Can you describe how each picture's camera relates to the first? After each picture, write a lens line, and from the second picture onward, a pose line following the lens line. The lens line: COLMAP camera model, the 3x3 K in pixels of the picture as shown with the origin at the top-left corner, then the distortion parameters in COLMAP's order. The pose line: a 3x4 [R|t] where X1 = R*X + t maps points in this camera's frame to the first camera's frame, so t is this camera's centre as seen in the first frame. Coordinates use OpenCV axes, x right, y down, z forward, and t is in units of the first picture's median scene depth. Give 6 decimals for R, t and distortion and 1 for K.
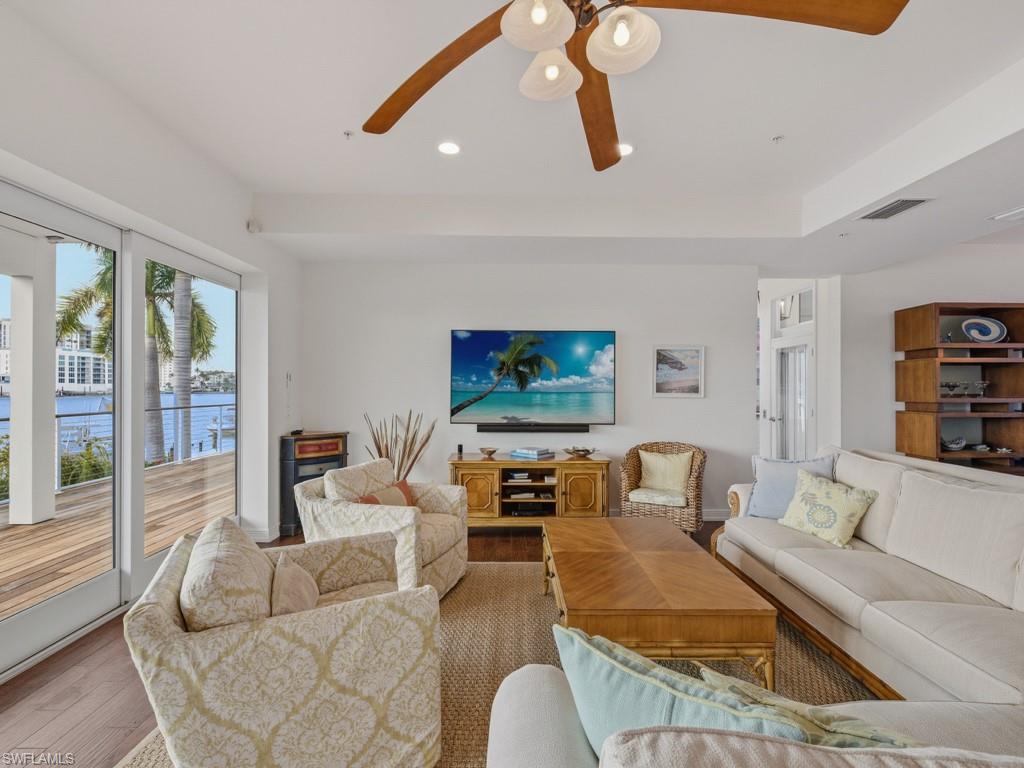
lens RADIAL K [[449.1, 0, 511.0], [0, 449.1, 386.9], [0, 0, 1]] dist [0.000430, -0.000766]
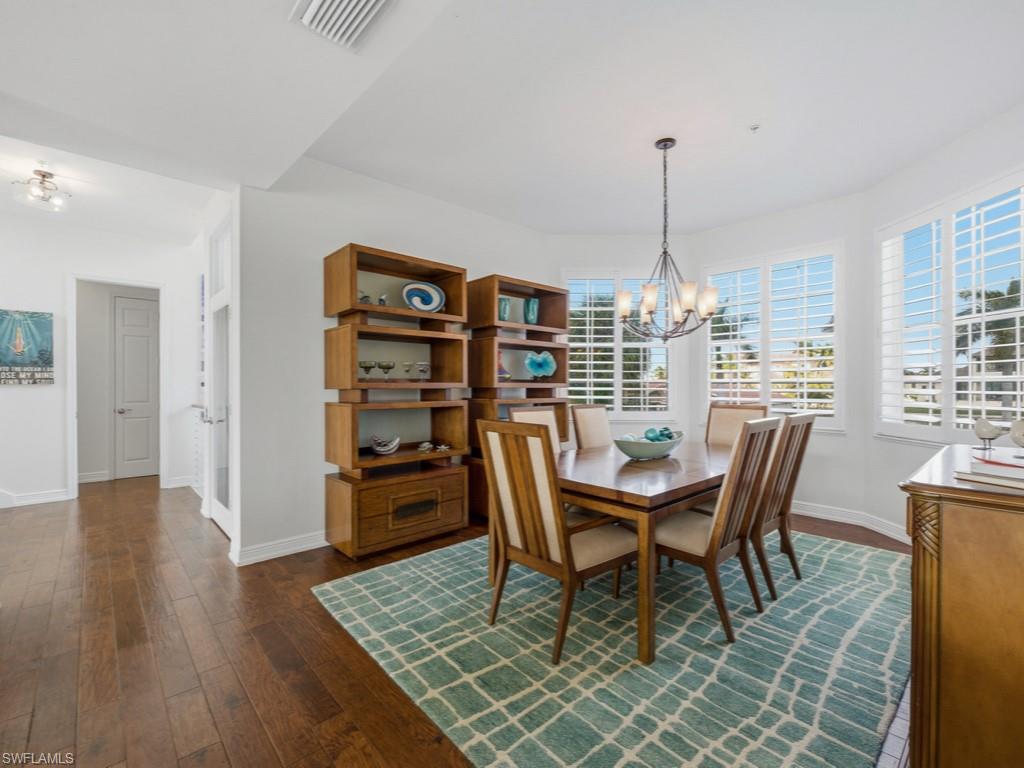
lens RADIAL K [[449.1, 0, 511.0], [0, 449.1, 386.9], [0, 0, 1]] dist [0.000430, -0.000766]
pose [[0.734504, -0.002961, 0.678598, 0.687227], [-0.003000, 0.999967, 0.007610, 0.026611], [-0.678598, -0.007626, 0.734471, 0.347204]]
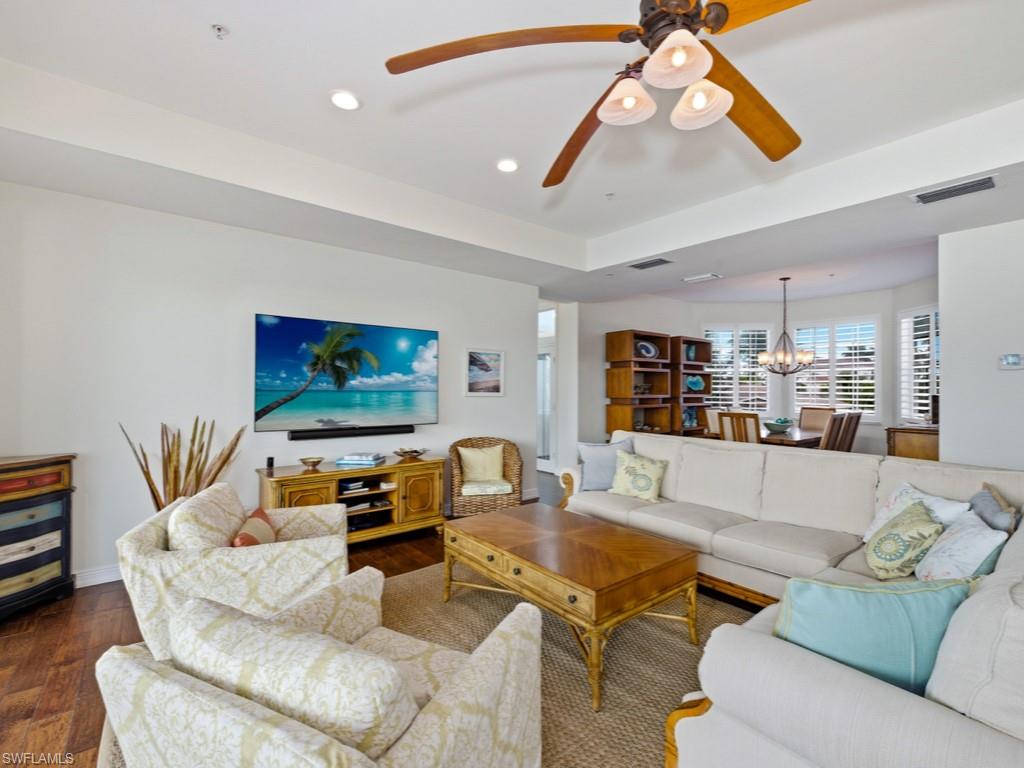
lens RADIAL K [[449.1, 0, 511.0], [0, 449.1, 386.9], [0, 0, 1]] dist [0.000430, -0.000766]
pose [[0.786408, 0.005822, 0.617681, -0.267313], [-0.007810, 0.999969, 0.000518, 0.000196], [-0.617659, -0.005232, 0.786429, 0.102309]]
